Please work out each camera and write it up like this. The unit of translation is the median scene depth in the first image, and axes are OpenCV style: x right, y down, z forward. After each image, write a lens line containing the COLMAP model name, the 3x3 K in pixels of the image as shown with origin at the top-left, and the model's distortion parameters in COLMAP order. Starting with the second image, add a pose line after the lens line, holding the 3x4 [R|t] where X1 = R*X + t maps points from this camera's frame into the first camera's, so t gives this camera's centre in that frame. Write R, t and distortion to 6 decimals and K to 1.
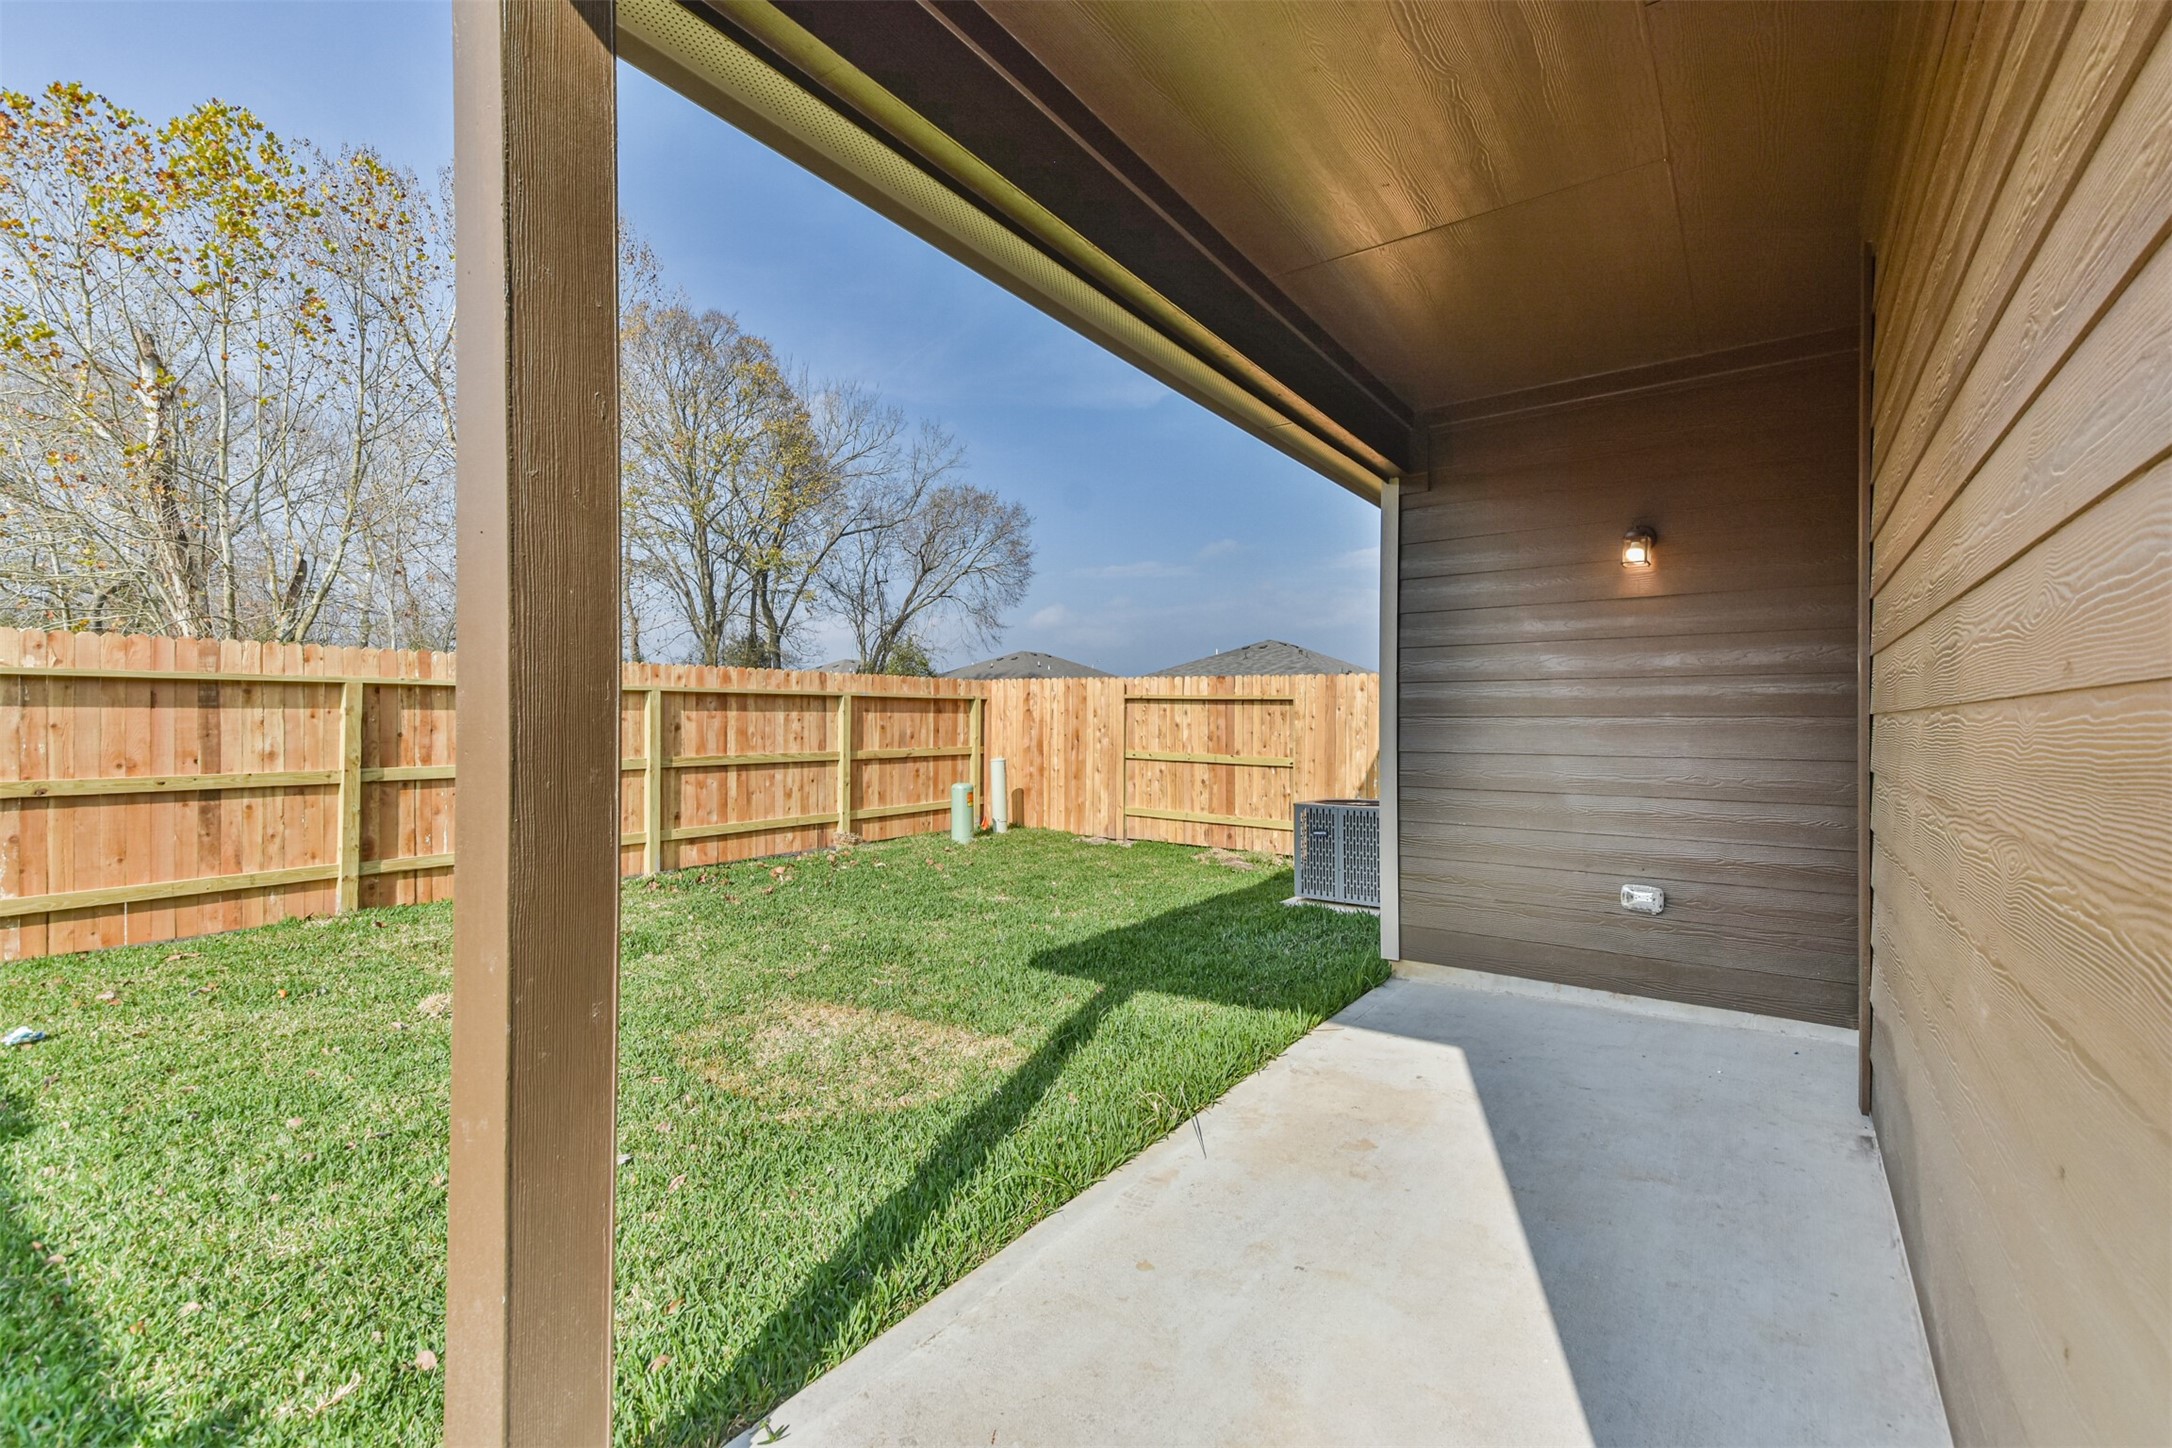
lens RADIAL K [[941.2, 0, 1083.7], [0, 941.2, 719.5], [0, 0, 1]] dist [-0.000697, -0.000050]
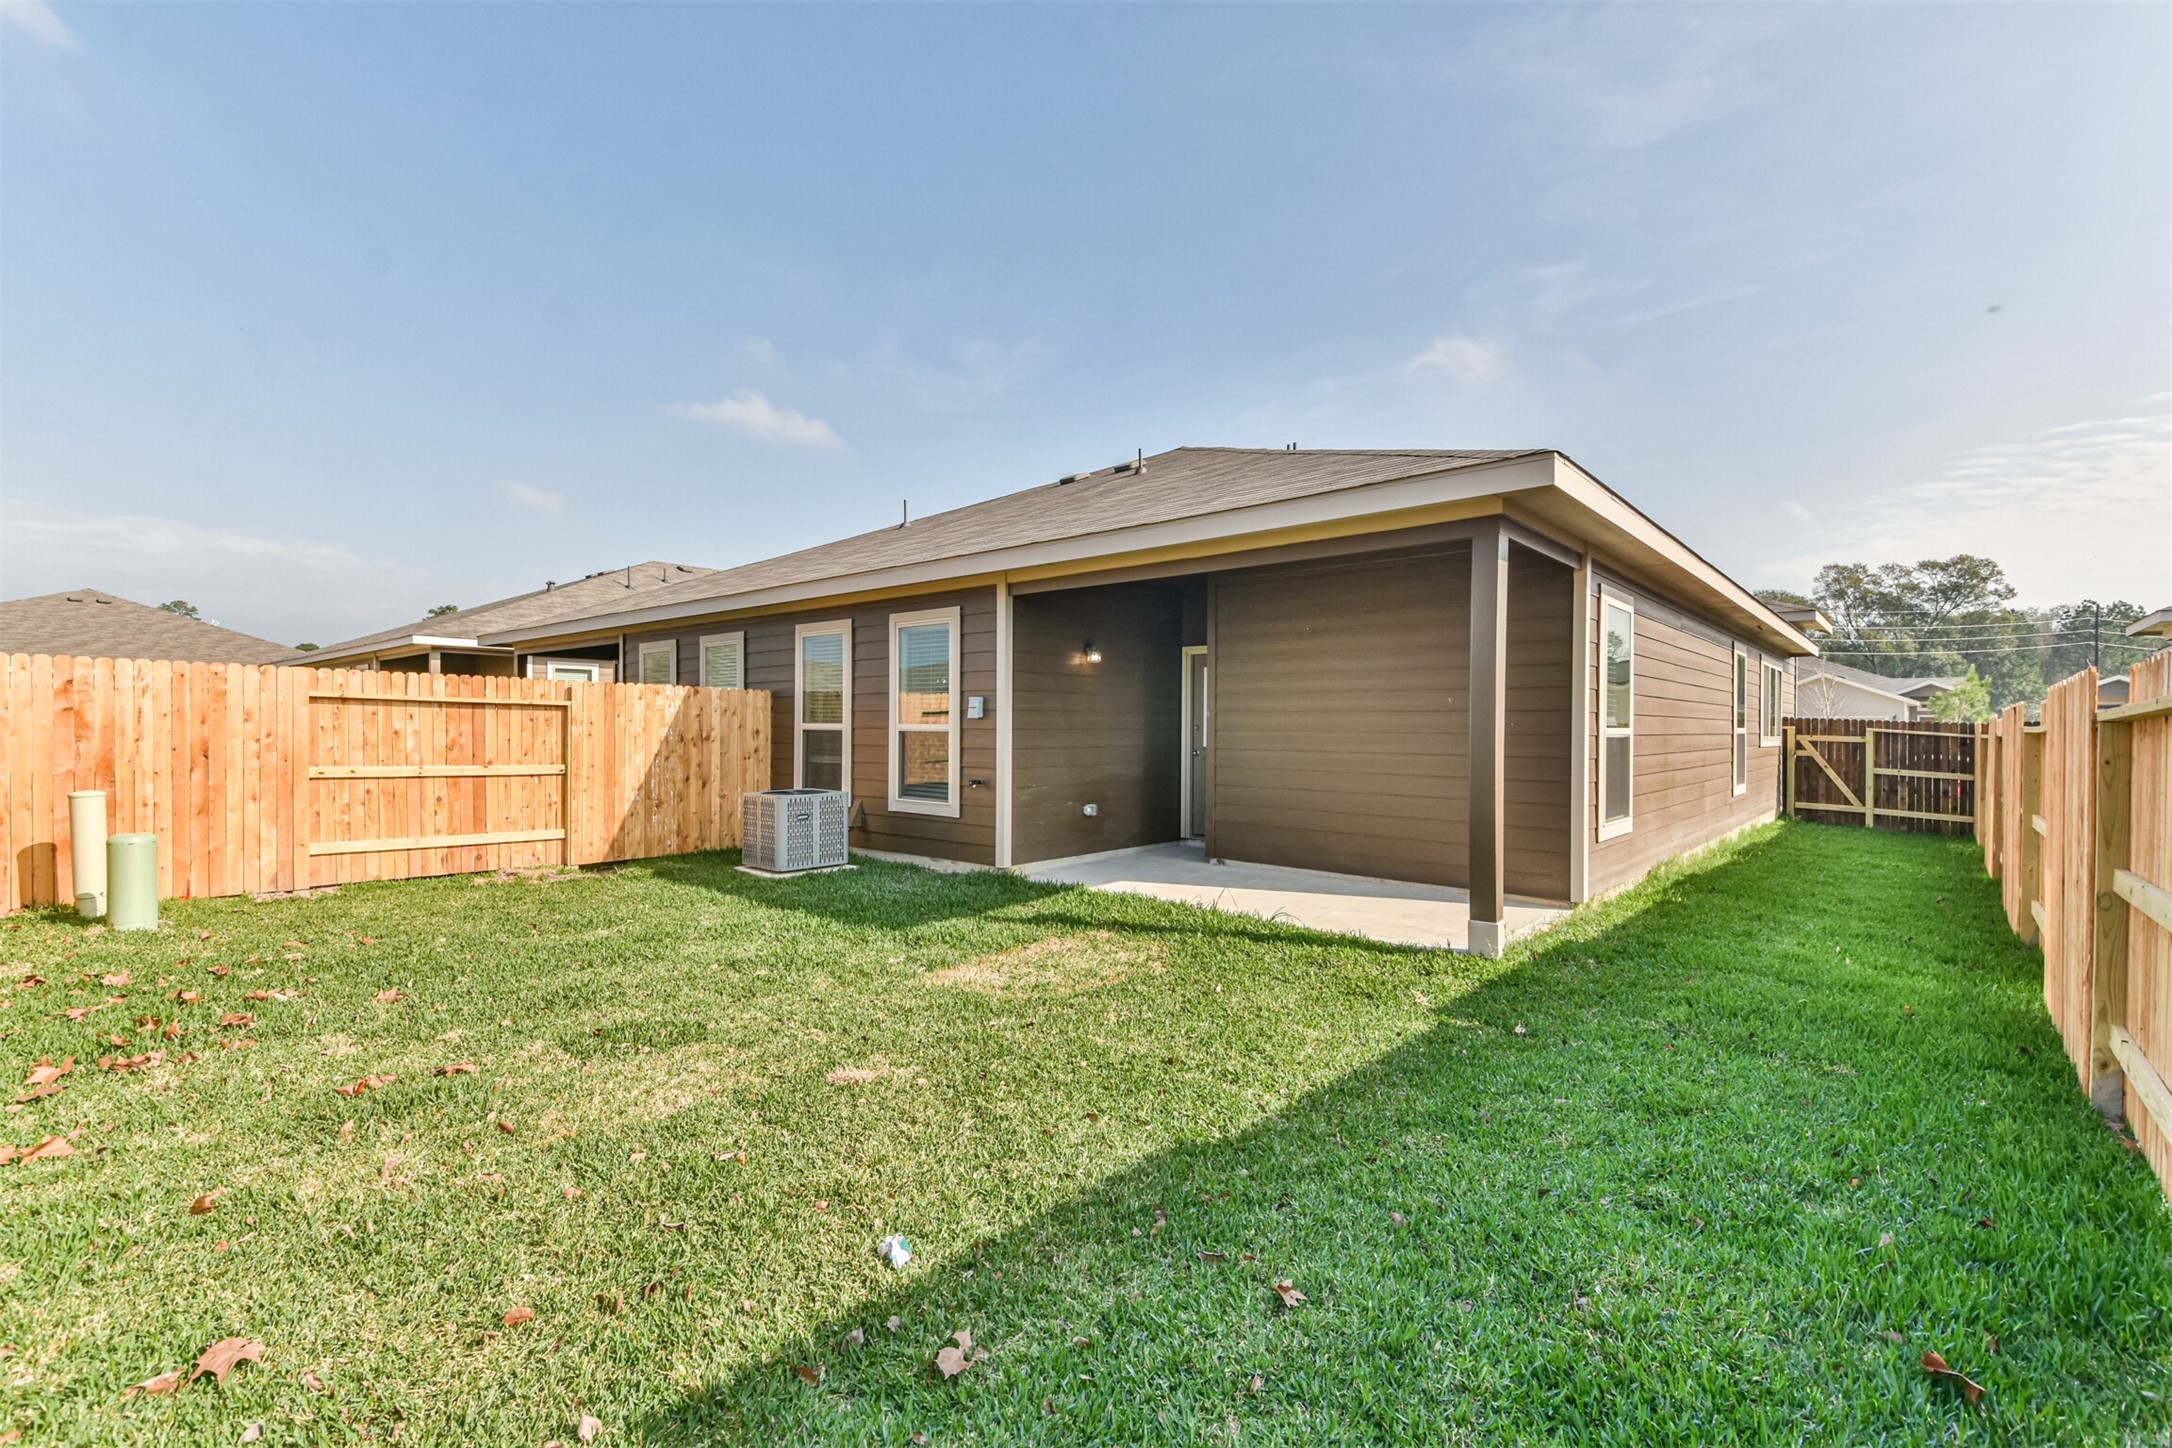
lens RADIAL K [[941.2, 0, 1086.8], [0, 941.2, 727.9], [0, 0, 1]] dist [-0.000697, -0.000050]
pose [[0.102296, -0.002752, 0.994750, -0.634363], [-0.001757, 0.999994, 0.002947, -0.001450], [-0.994752, -0.002049, 0.102290, 0.326184]]
